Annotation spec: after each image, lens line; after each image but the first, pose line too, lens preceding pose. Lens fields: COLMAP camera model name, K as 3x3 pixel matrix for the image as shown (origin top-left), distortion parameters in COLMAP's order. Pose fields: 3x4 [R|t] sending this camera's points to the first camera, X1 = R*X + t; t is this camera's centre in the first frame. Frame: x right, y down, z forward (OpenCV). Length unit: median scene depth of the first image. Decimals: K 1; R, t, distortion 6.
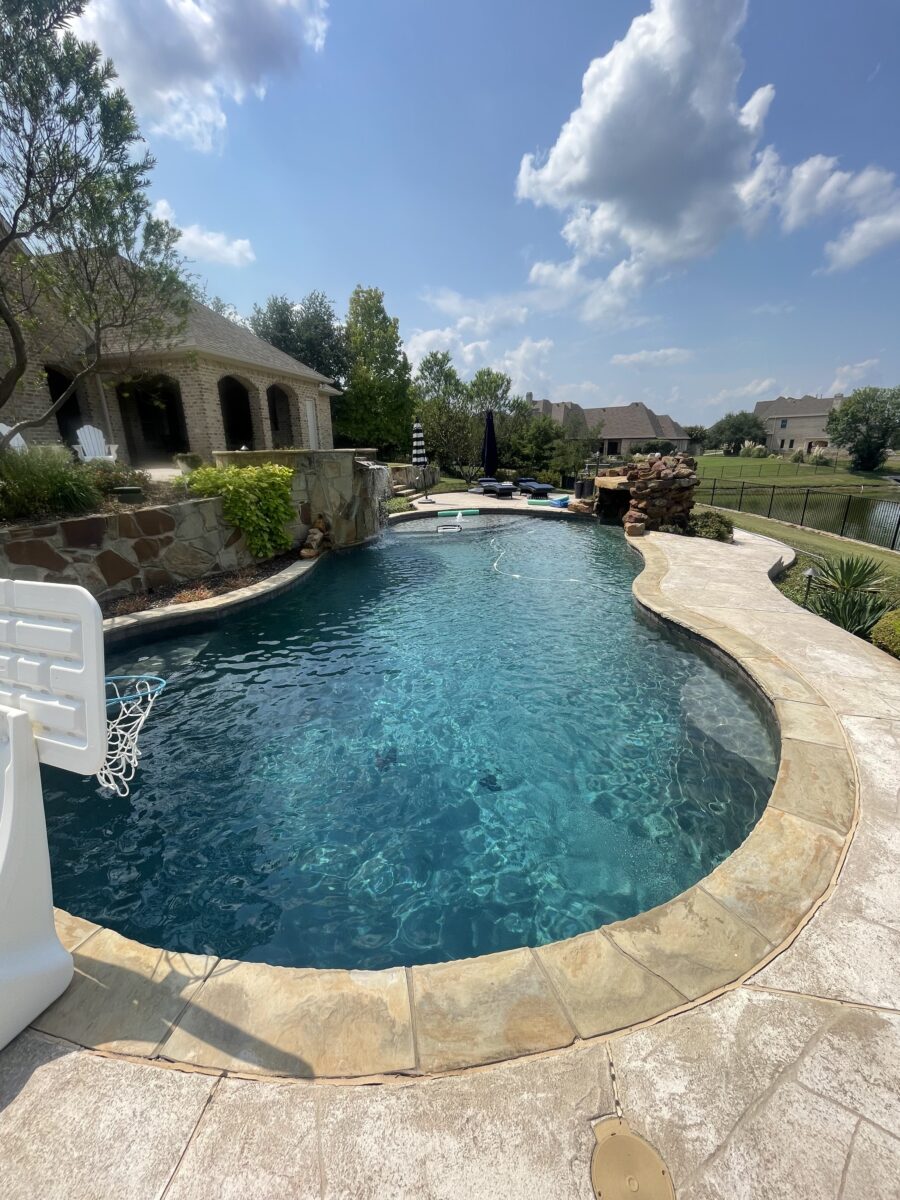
lens RADIAL K [[484.9, 0, 445.1], [0, 484.9, 608.0], [0, 0, 1]] dist [-0.004162, -0.001355]
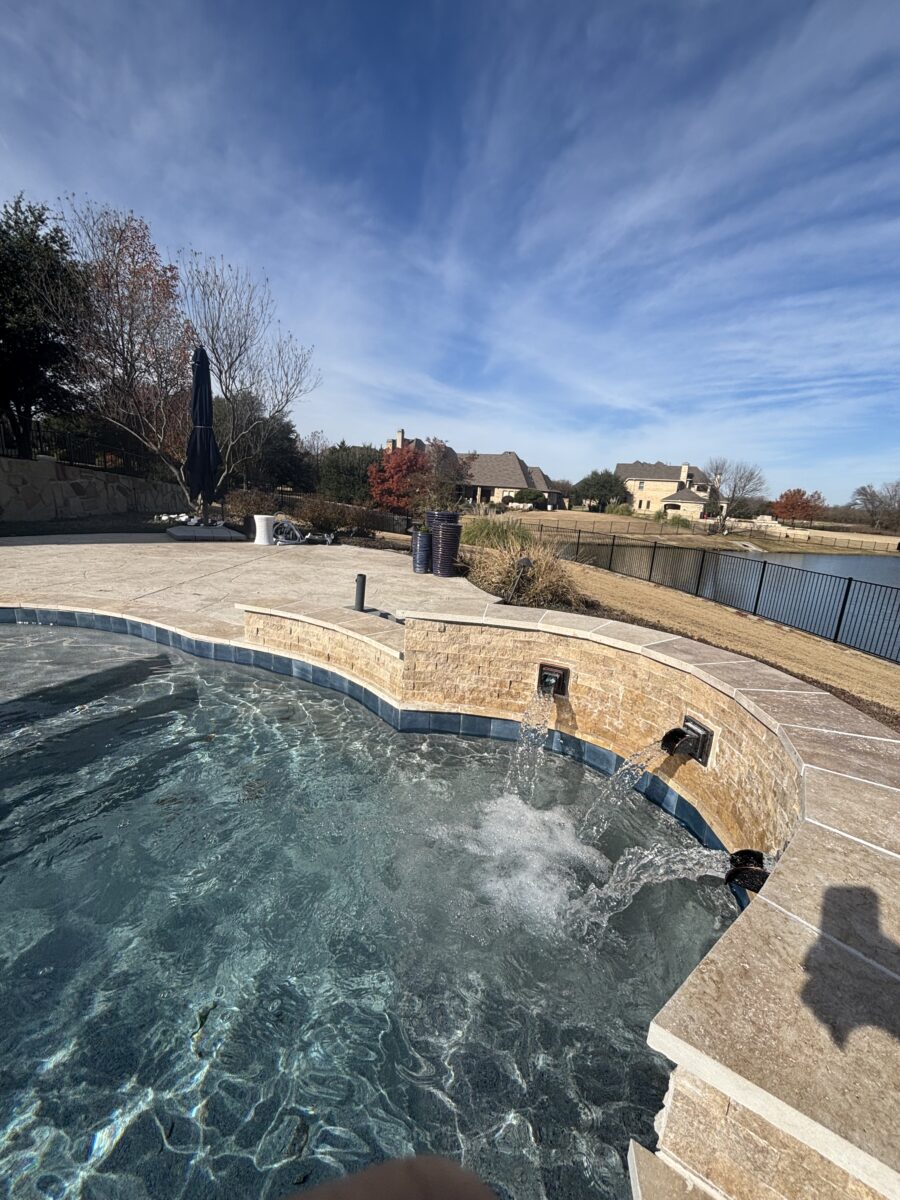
lens RADIAL K [[487.2, 0, 454.9], [0, 487.2, 599.7], [0, 0, 1]] dist [-0.003210, -0.000386]
pose [[0.964909, 0.025204, 0.261373, 0.106887], [0.000807, 0.995094, -0.098935, -0.077902], [-0.262584, 0.095675, 0.960154, 0.294795]]
